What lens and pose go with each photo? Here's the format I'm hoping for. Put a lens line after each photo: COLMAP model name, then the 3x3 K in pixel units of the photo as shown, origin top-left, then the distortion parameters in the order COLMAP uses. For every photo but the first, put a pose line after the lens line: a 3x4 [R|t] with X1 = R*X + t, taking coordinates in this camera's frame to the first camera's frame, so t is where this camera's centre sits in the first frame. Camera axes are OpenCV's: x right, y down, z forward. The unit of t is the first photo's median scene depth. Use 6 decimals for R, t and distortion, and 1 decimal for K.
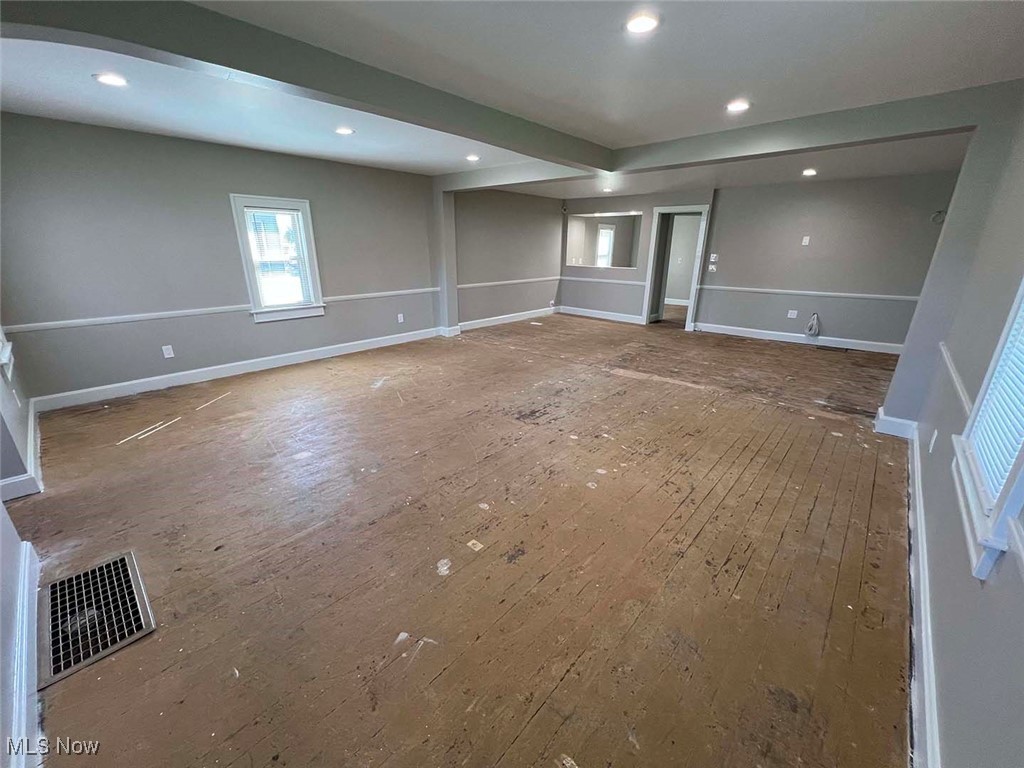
lens RADIAL K [[409.2, 0, 512.0], [0, 409.2, 384.0], [0, 0, 1]] dist [0.000286, -0.000162]
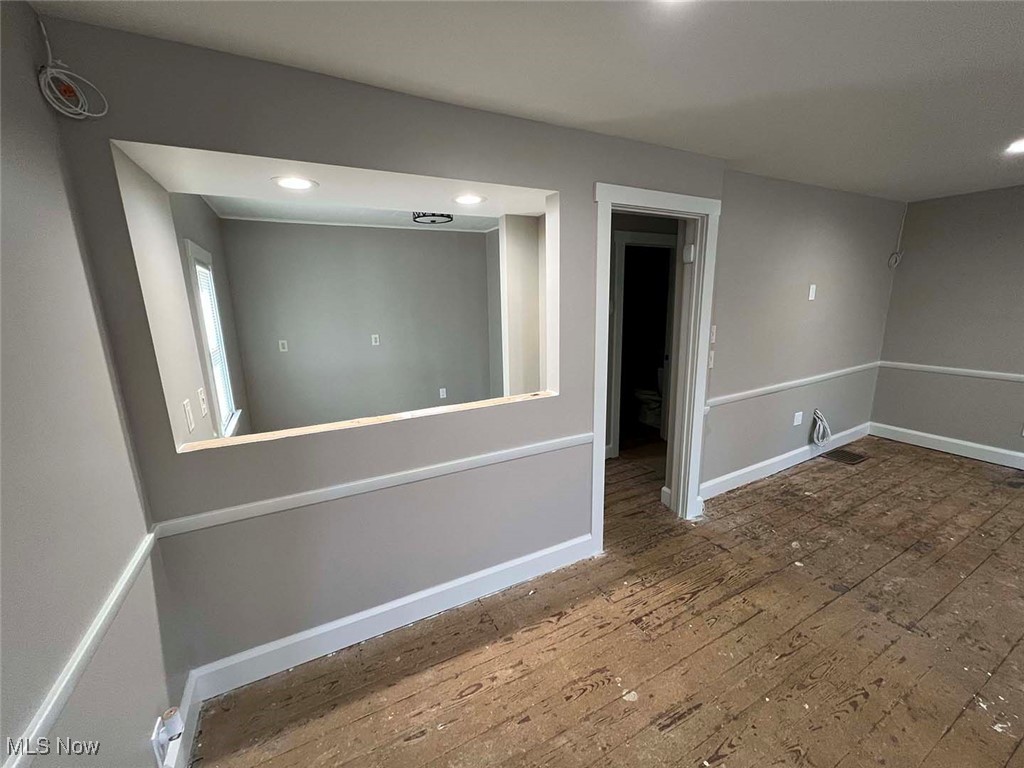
lens RADIAL K [[409.2, 0, 512.0], [0, 409.2, 384.0], [0, 0, 1]] dist [0.000286, -0.000162]
pose [[0.341816, -0.209488, 0.916120, 0.064343], [0.326457, 0.940598, 0.093280, -0.543880], [-0.881242, 0.267189, 0.389900, 1.531634]]
